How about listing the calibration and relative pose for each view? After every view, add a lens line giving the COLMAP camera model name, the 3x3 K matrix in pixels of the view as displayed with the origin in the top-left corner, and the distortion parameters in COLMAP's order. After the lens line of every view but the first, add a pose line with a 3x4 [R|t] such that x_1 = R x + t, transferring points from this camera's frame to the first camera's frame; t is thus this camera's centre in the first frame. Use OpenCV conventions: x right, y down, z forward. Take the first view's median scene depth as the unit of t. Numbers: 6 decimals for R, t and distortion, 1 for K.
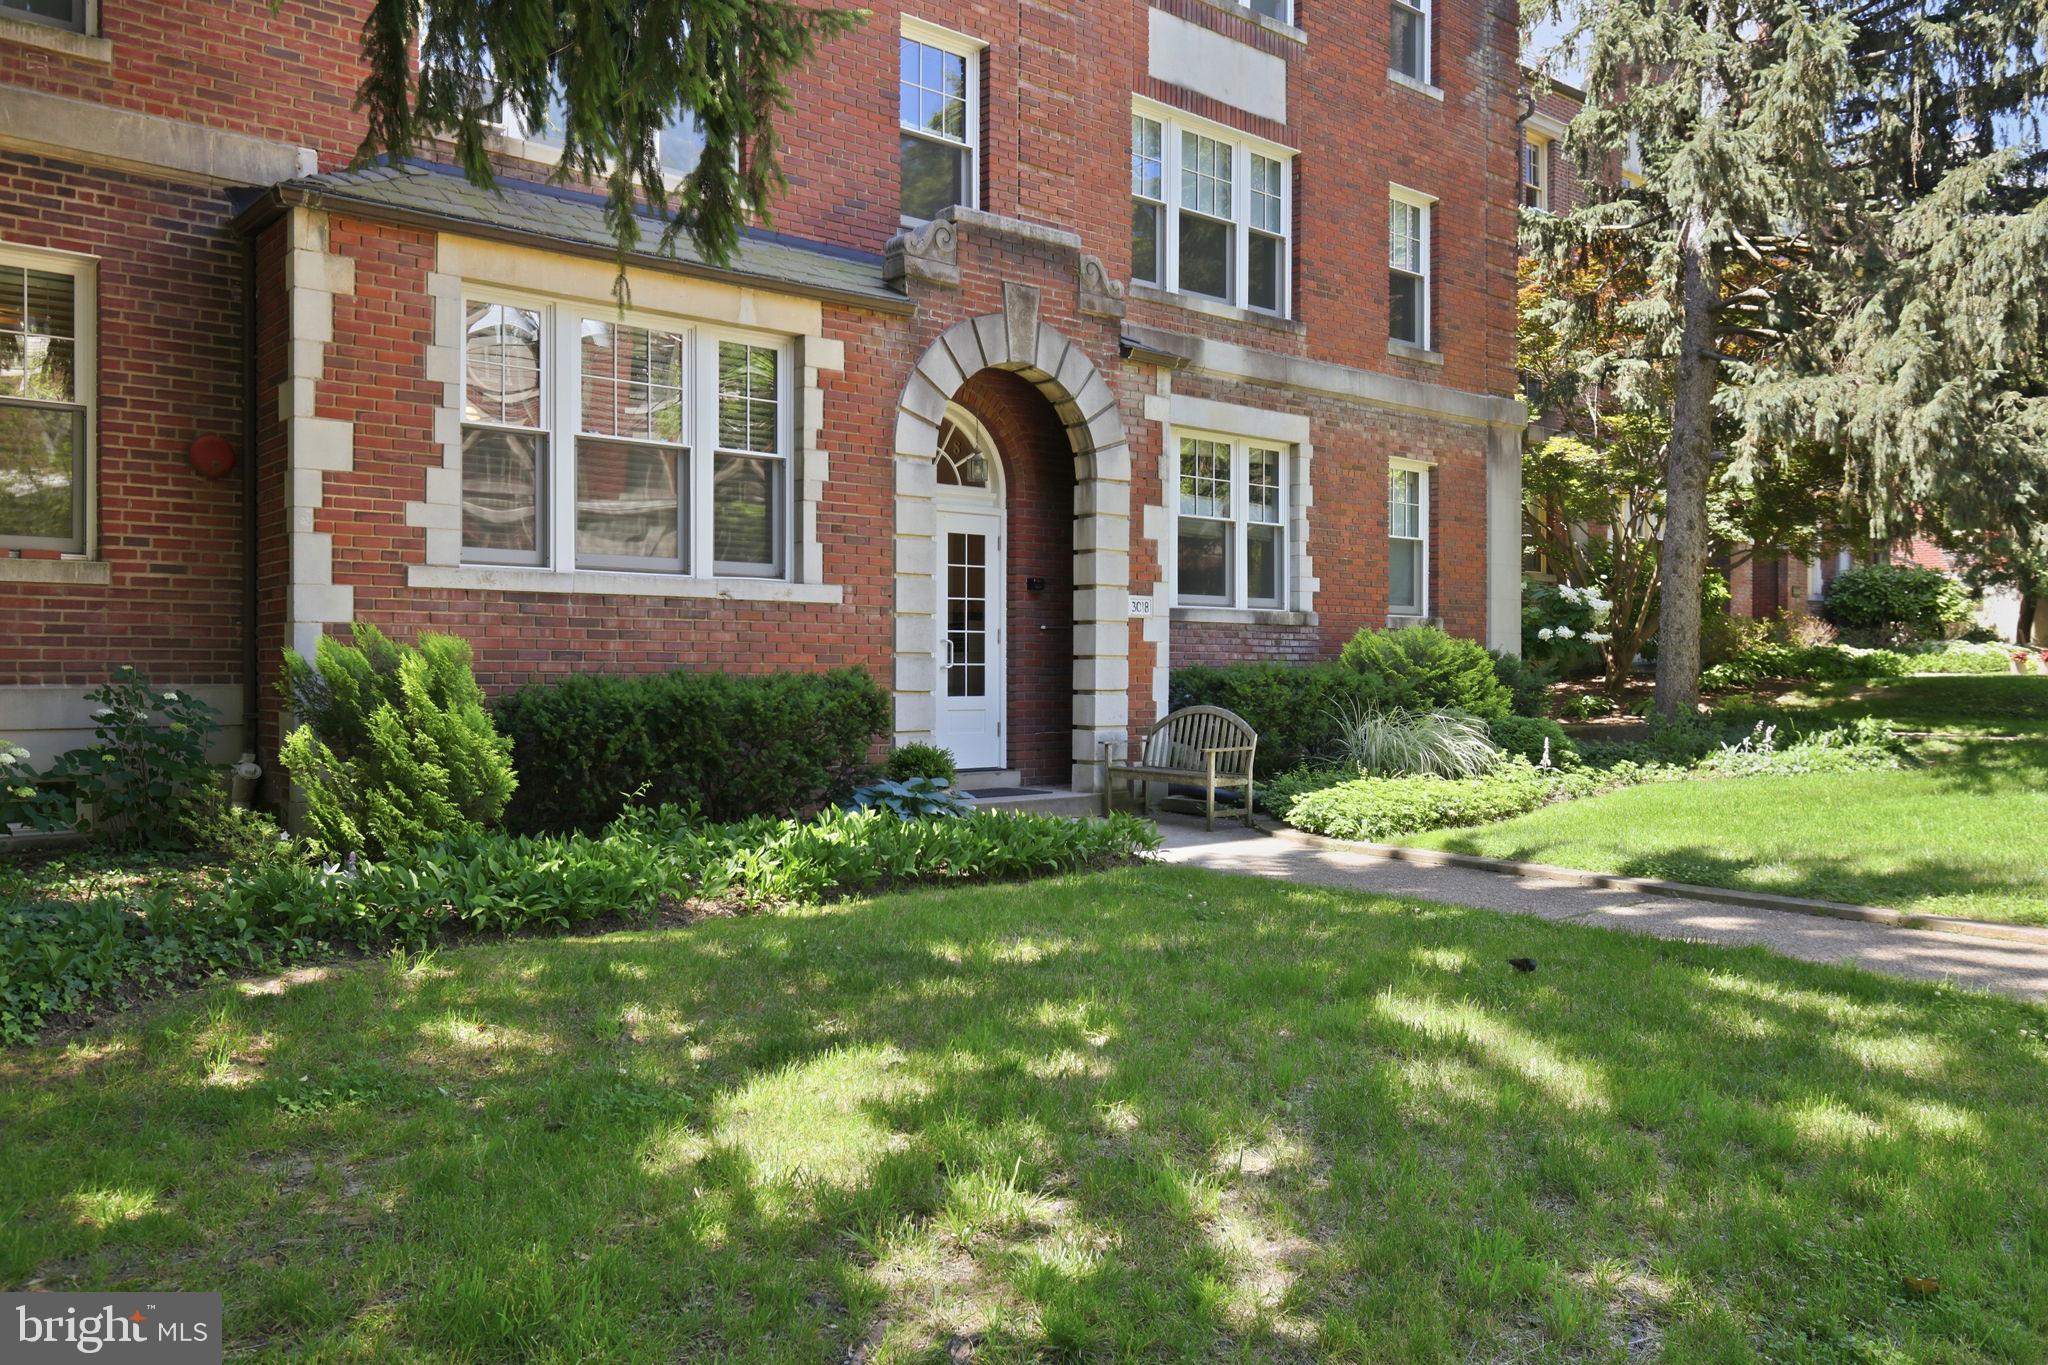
lens RADIAL K [[922.8, 0, 1025.5], [0, 922.8, 679.6], [0, 0, 1]] dist [0.000638, 0.000648]
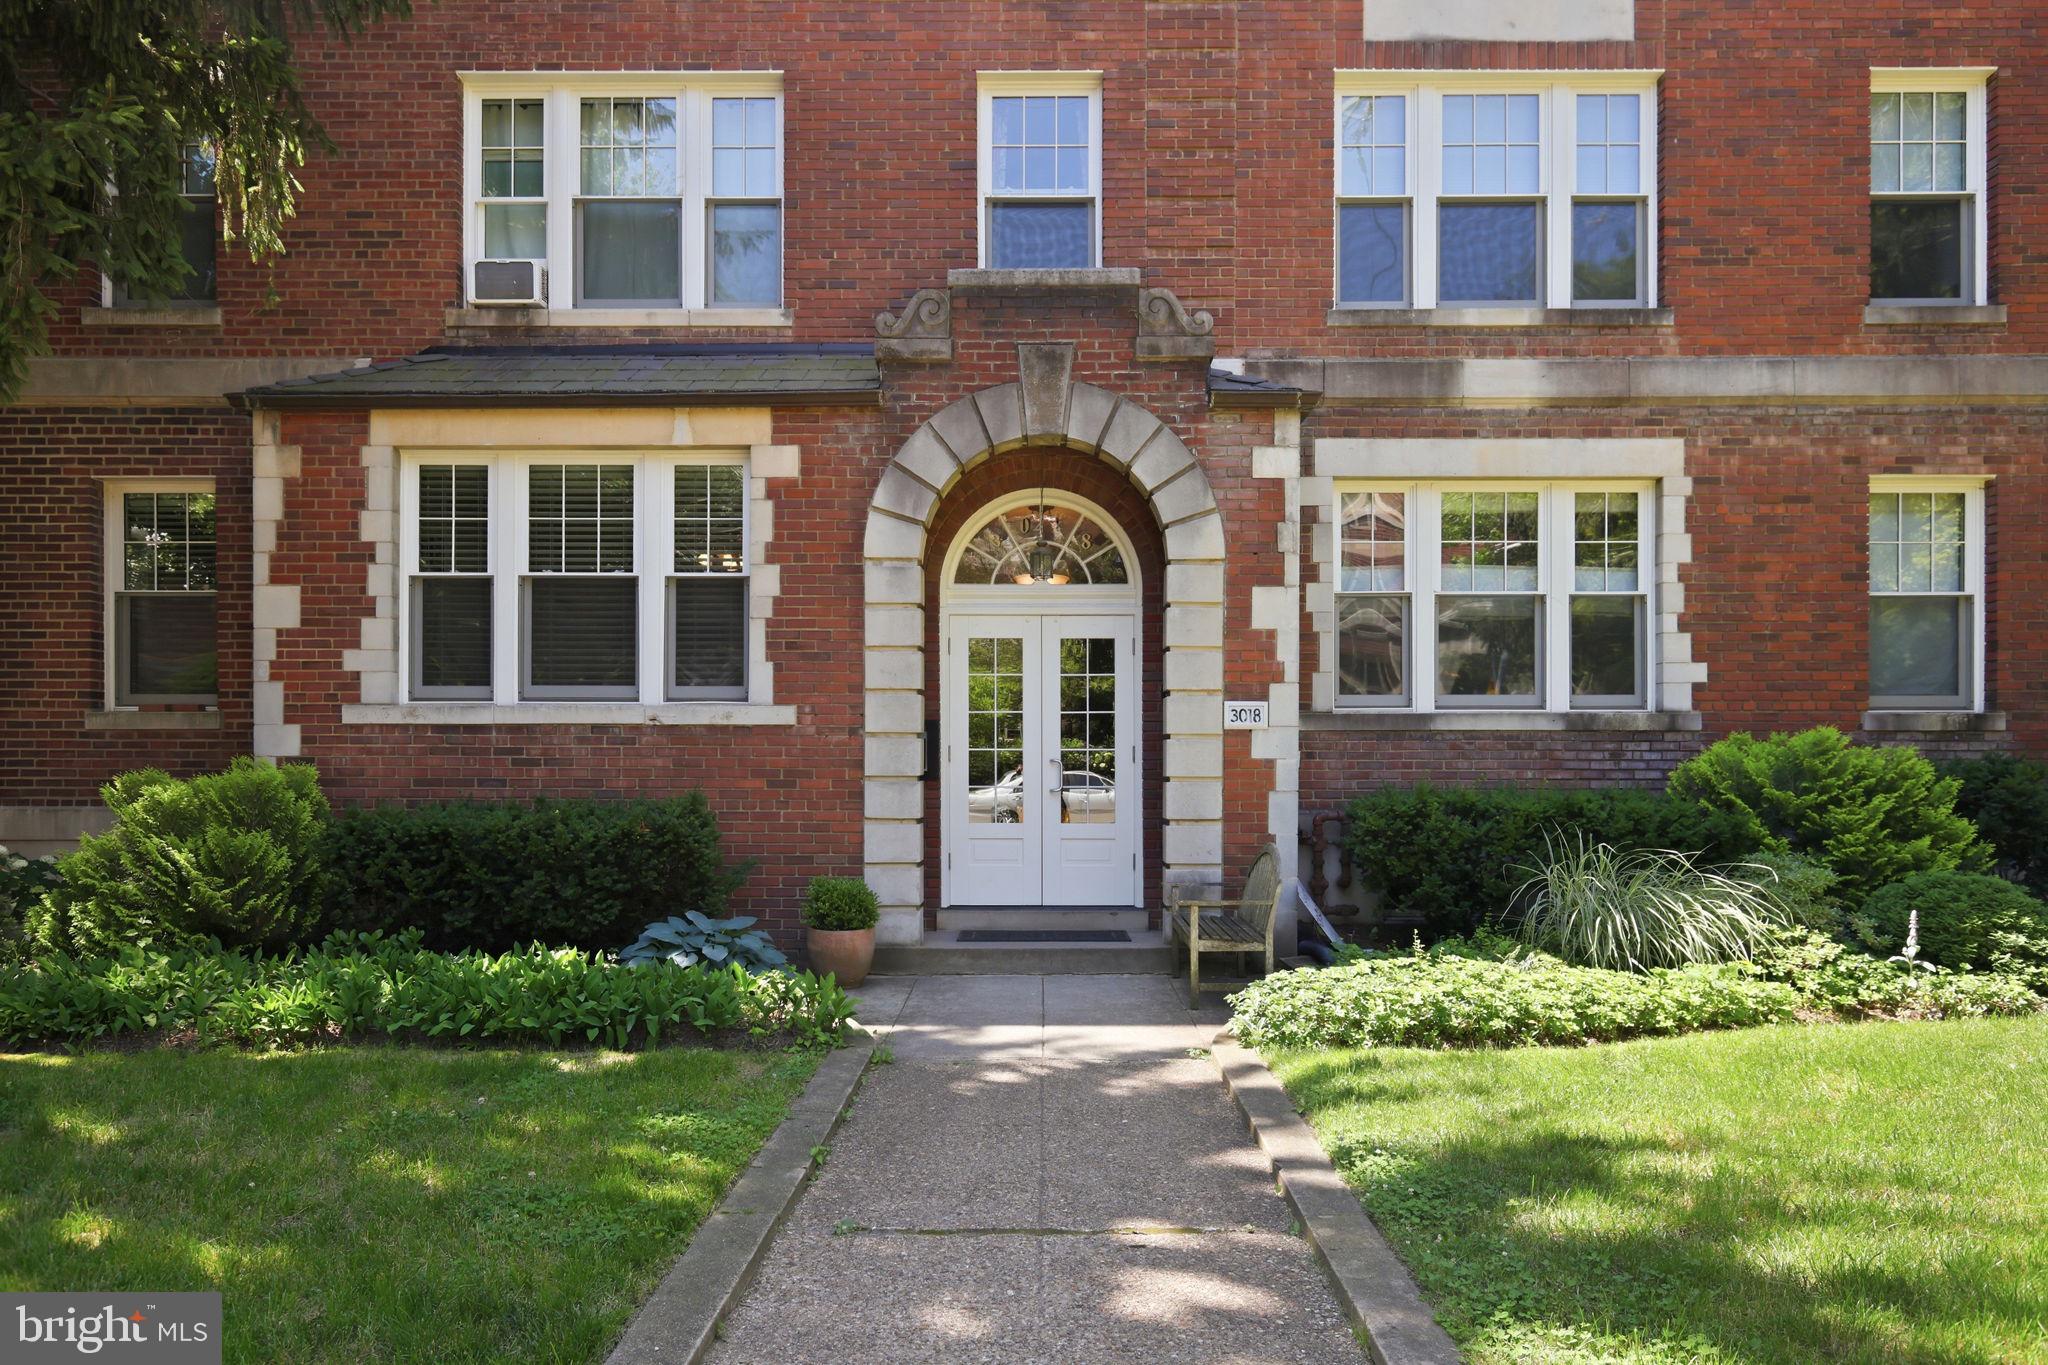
lens RADIAL K [[965.8, 0, 1024.0], [0, 965.8, 797.0], [0, 0, 1]] dist [0.001777, -0.000150]
pose [[0.887246, 0.004692, -0.461273, 0.359881], [-0.005177, 0.999987, 0.000215, -0.008073], [0.461268, 0.002197, 0.887258, 0.183585]]
